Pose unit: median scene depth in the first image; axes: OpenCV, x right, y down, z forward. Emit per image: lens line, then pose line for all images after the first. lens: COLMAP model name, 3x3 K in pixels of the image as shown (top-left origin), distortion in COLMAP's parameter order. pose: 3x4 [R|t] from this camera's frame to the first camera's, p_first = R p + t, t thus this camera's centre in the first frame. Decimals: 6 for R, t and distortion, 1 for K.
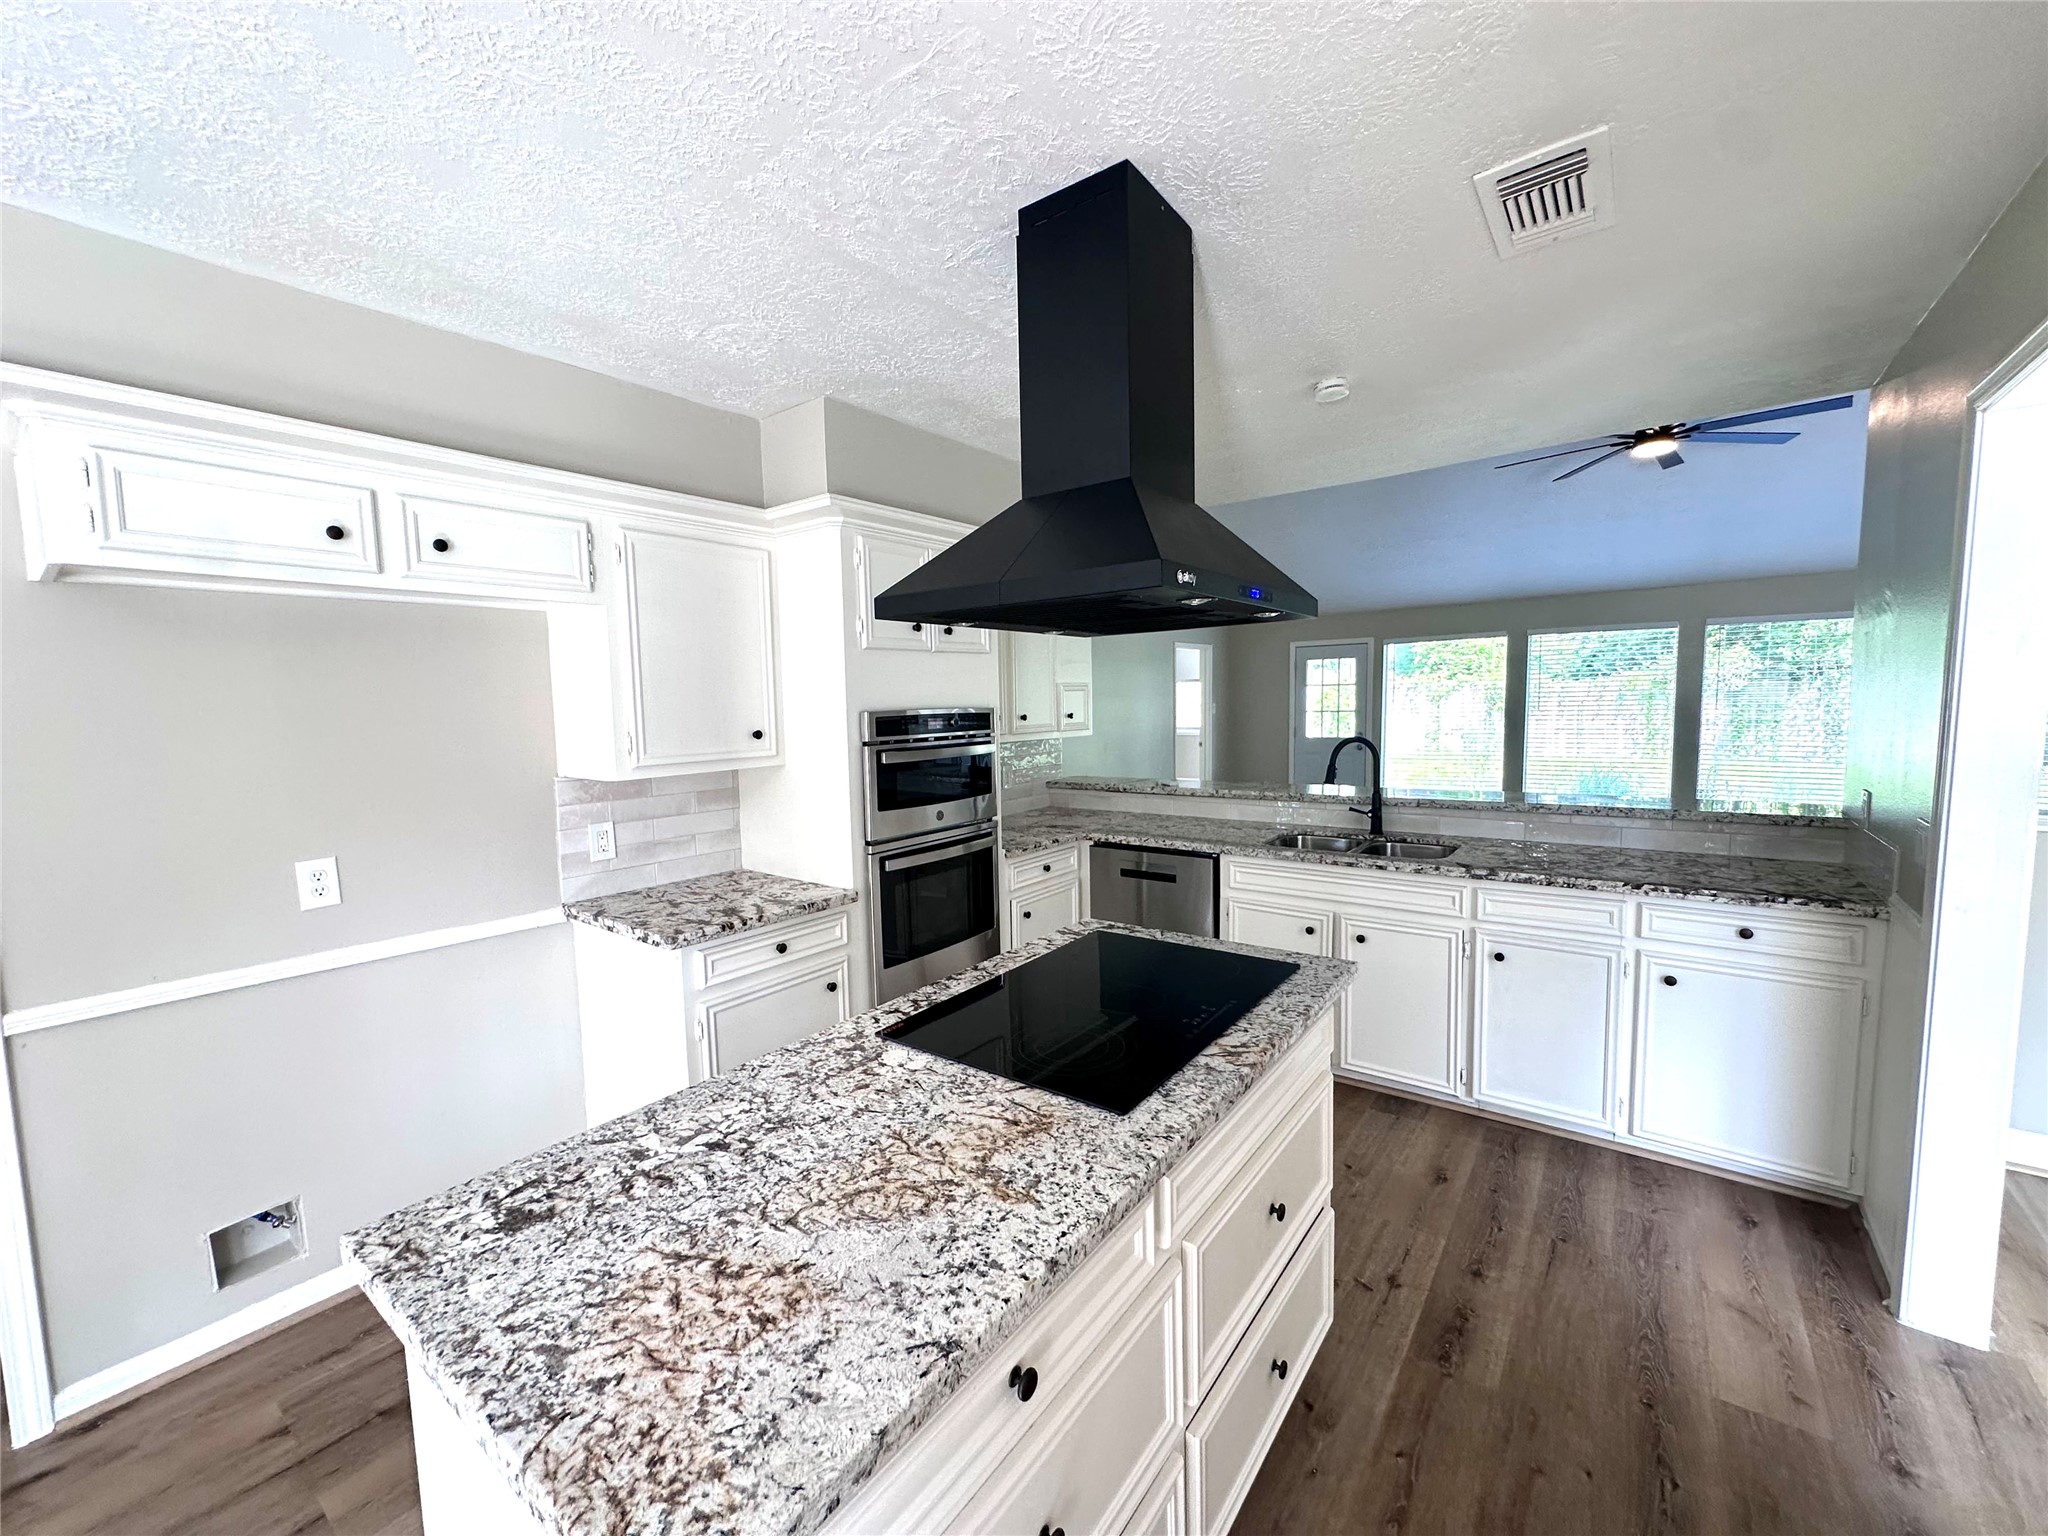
lens RADIAL K [[822.6, 0, 1021.8], [0, 822.6, 771.9], [0, 0, 1]] dist [-0.001432, -0.000545]
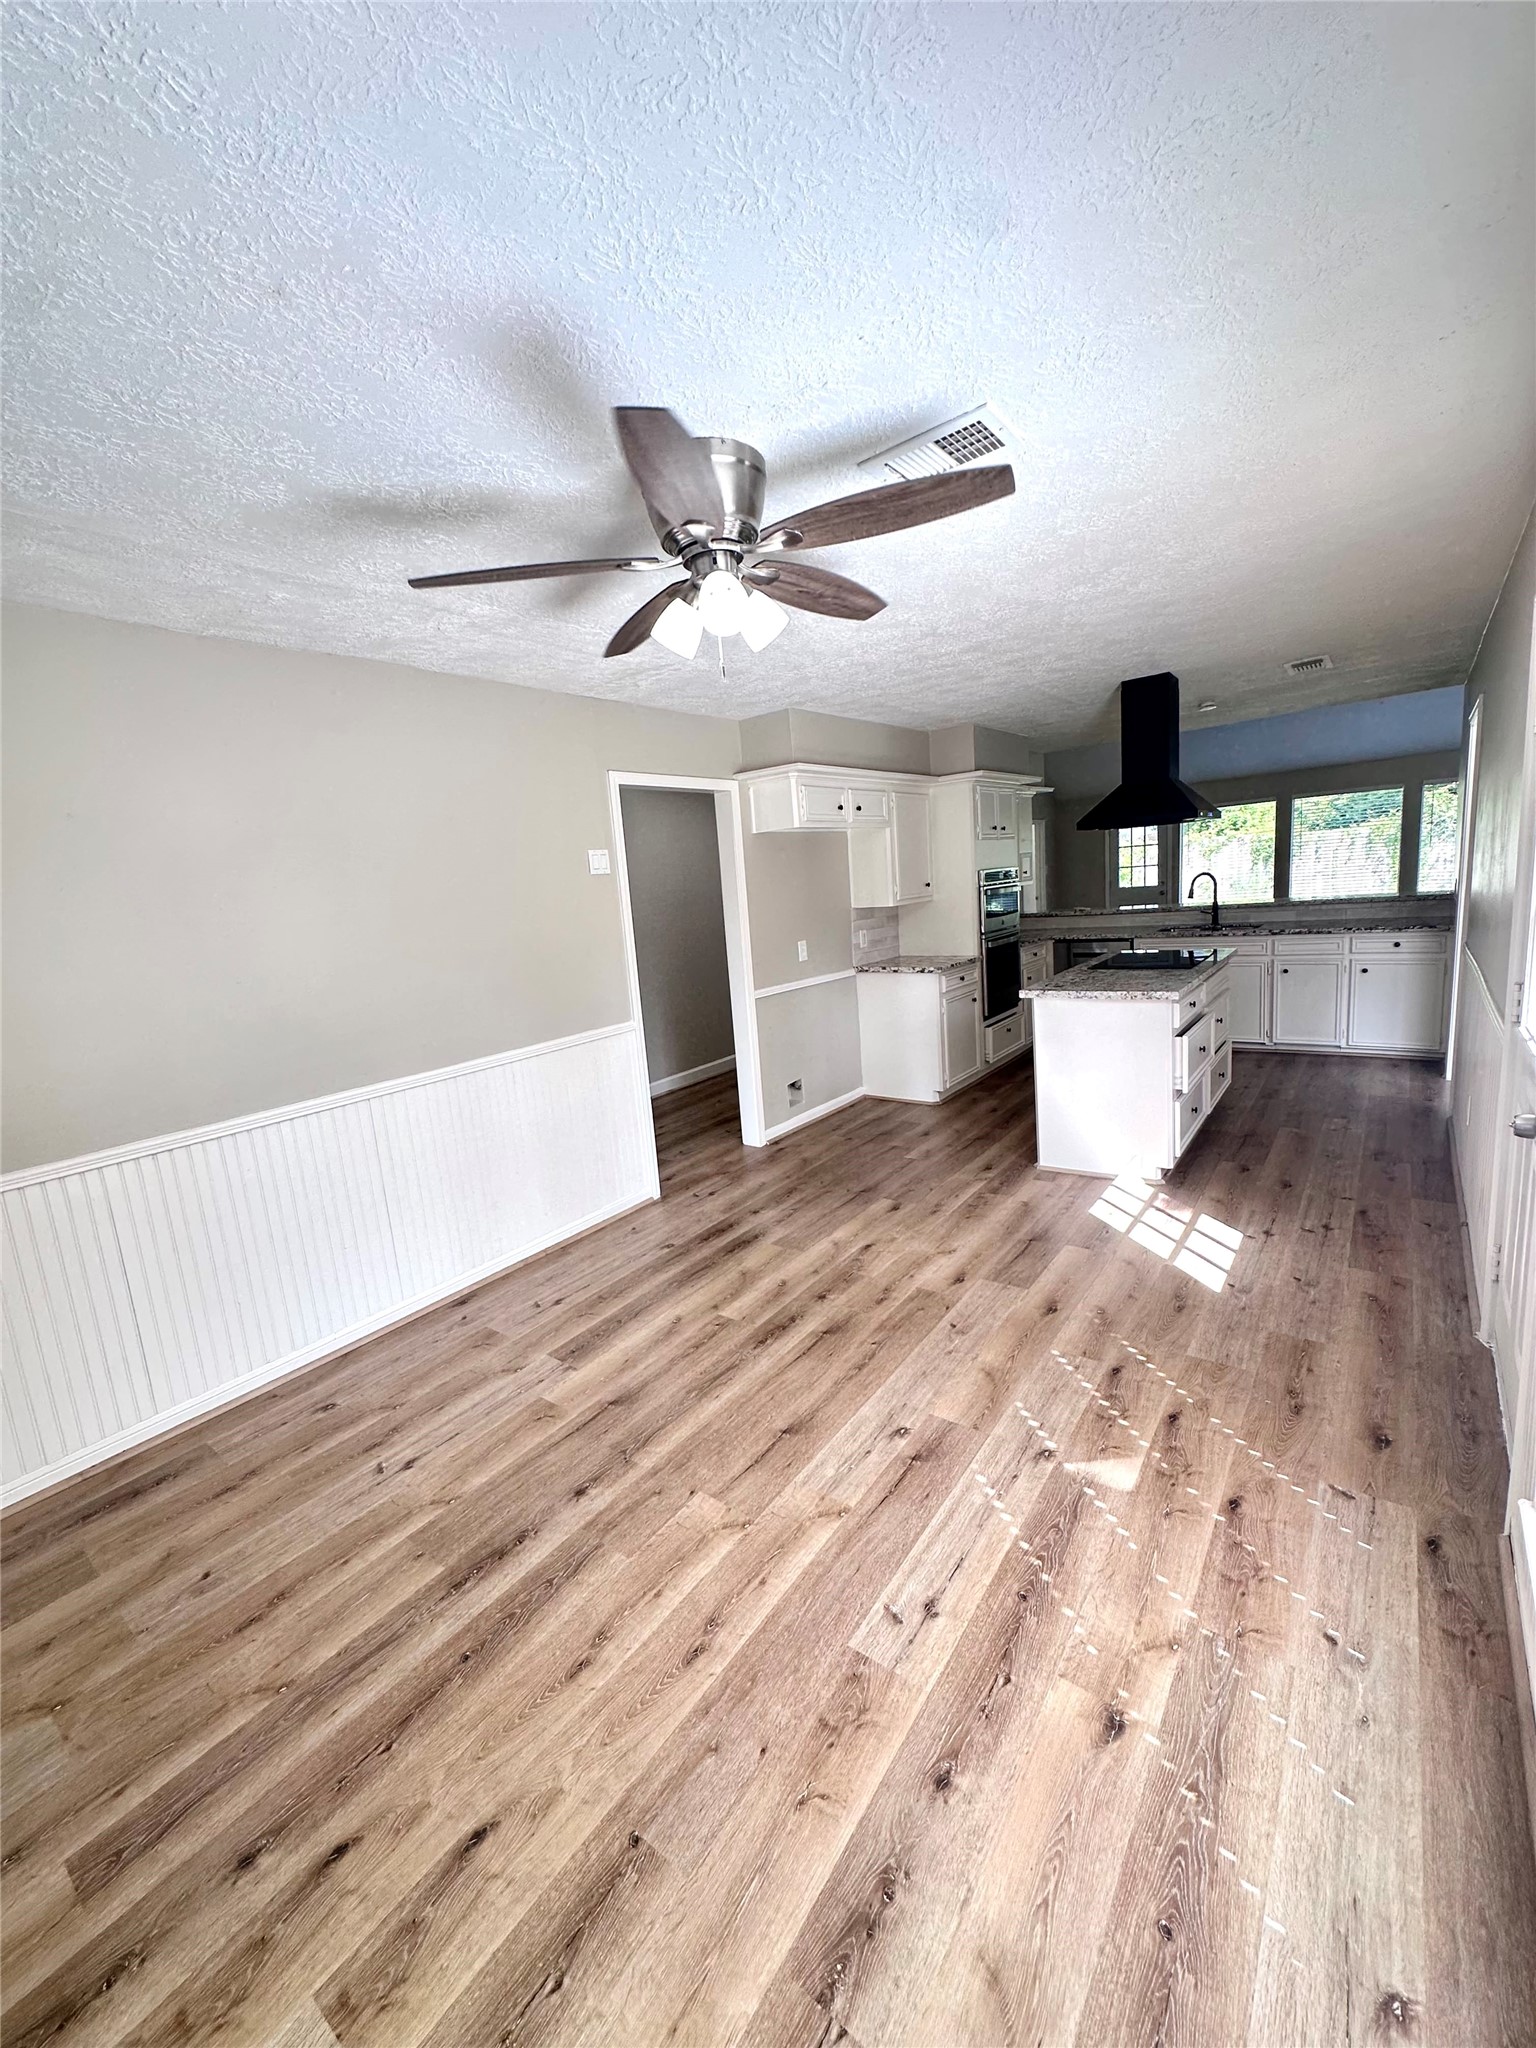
lens RADIAL K [[815.9, 0, 760.1], [0, 815.9, 1023.0], [0, 0, 1]] dist [-0.000995, 0.000197]
pose [[0.998434, -0.052187, -0.020138, -0.723922], [0.053735, 0.994837, 0.086087, 0.102875], [0.015541, -0.087035, 0.996084, -1.107329]]
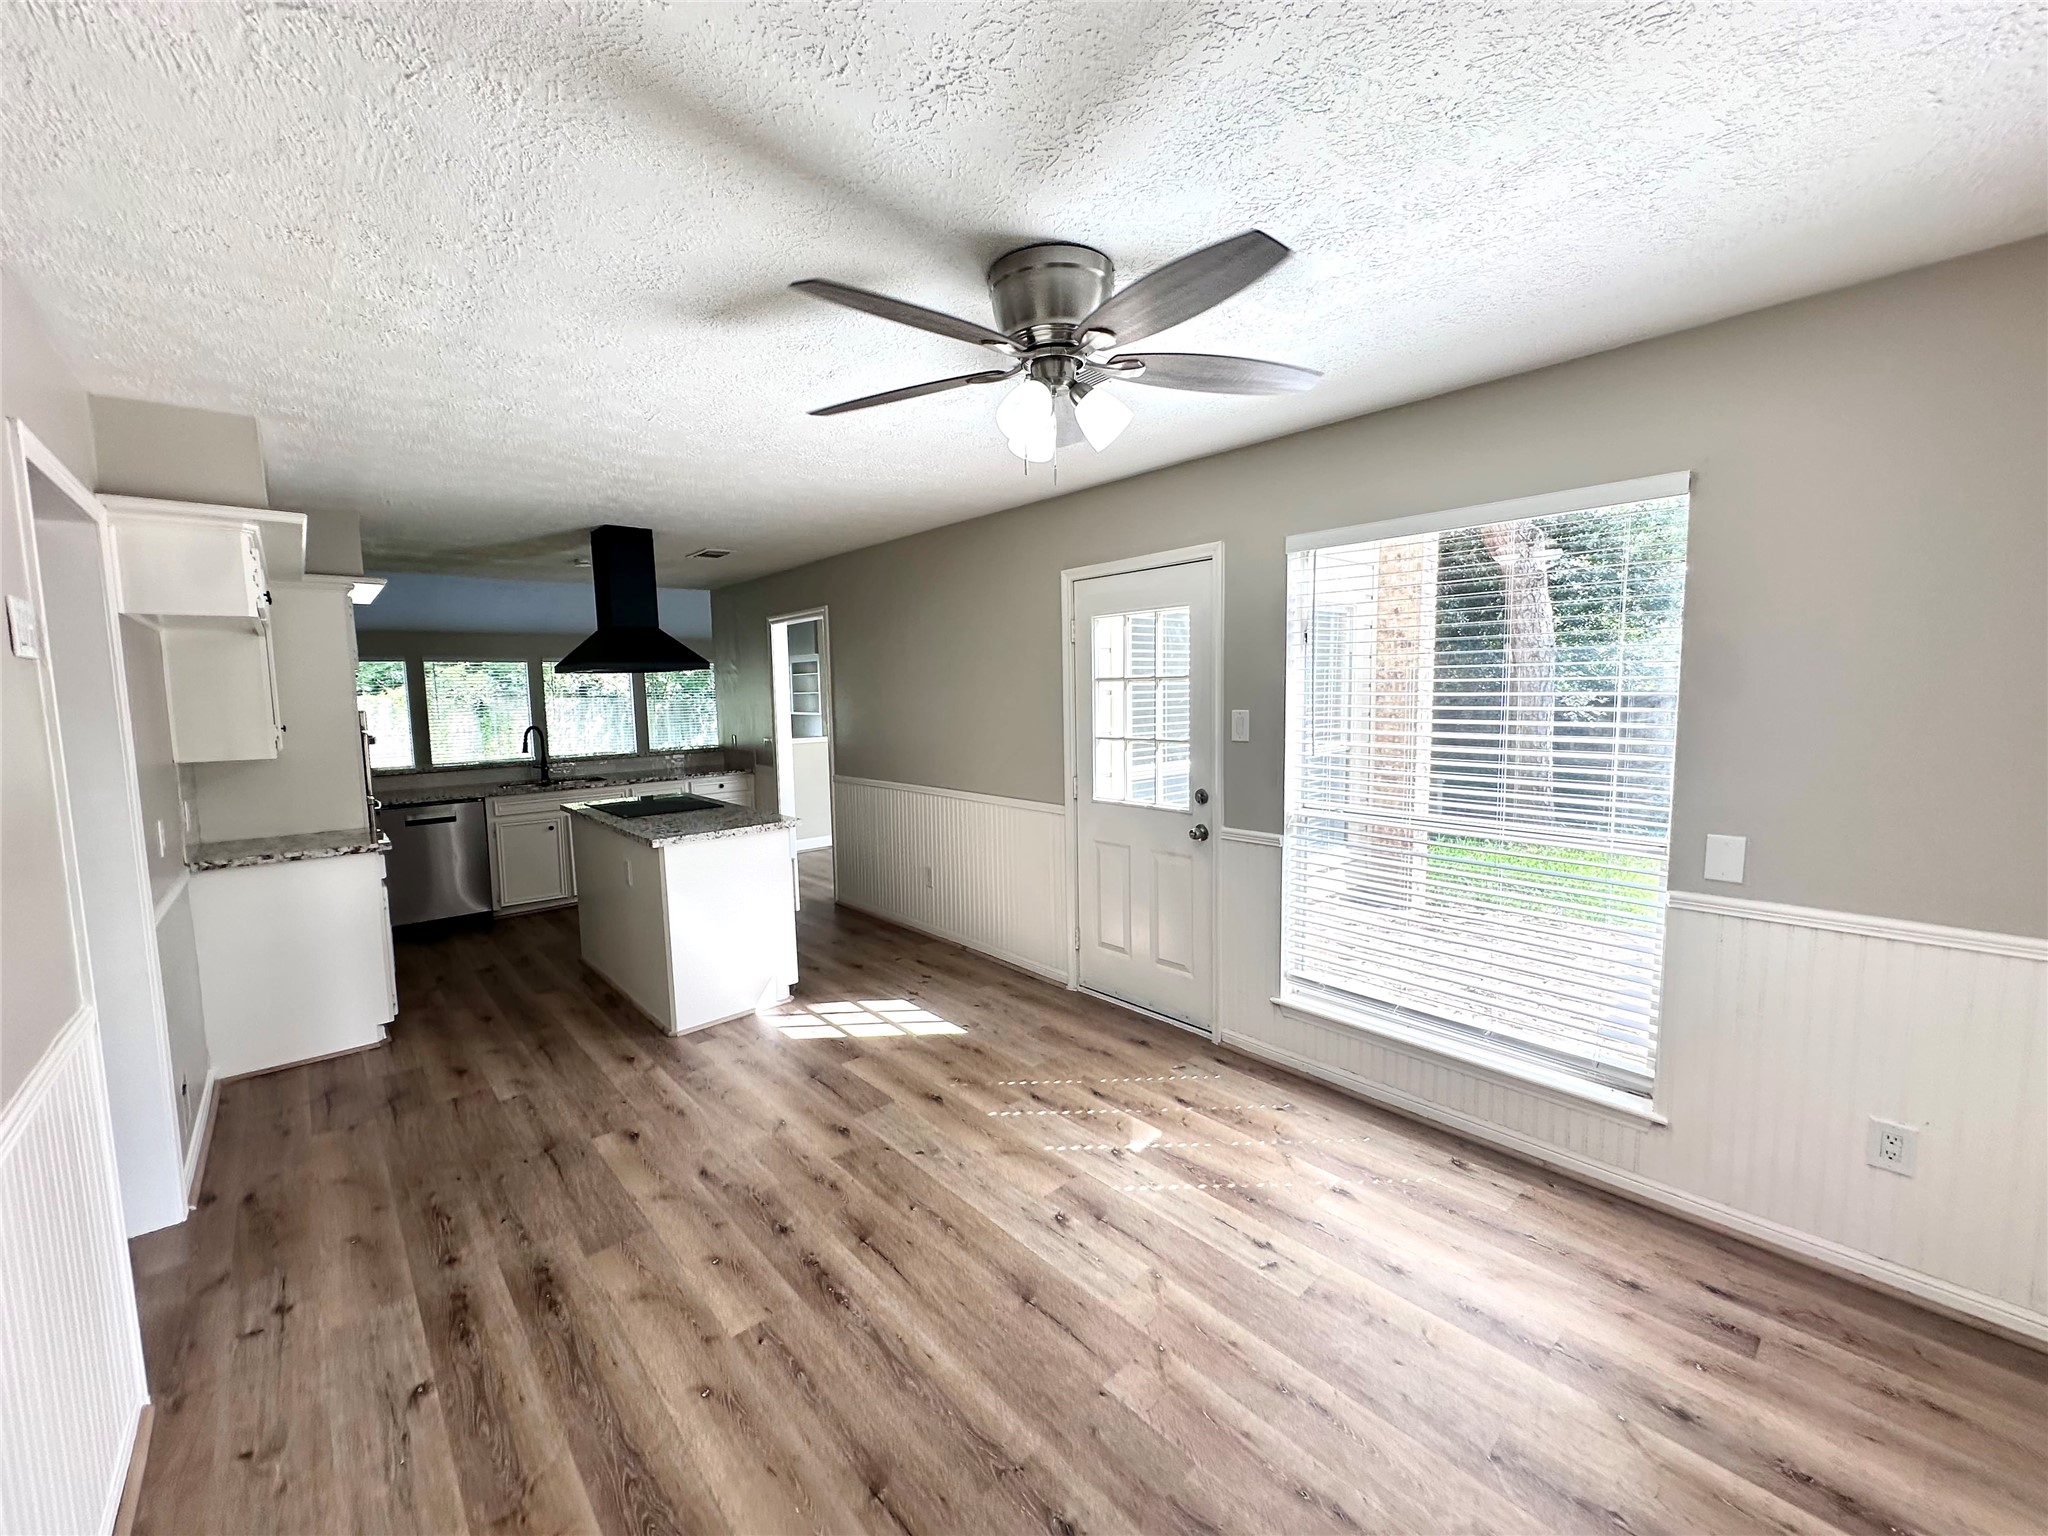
lens RADIAL K [[822.6, 0, 1021.8], [0, 822.6, 771.9], [0, 0, 1]] dist [-0.001432, -0.000545]
pose [[0.192669, -0.077736, 0.978180, -1.439051], [0.100167, 0.993208, 0.059200, 0.070207], [-0.976138, 0.086576, 0.199147, -0.491359]]
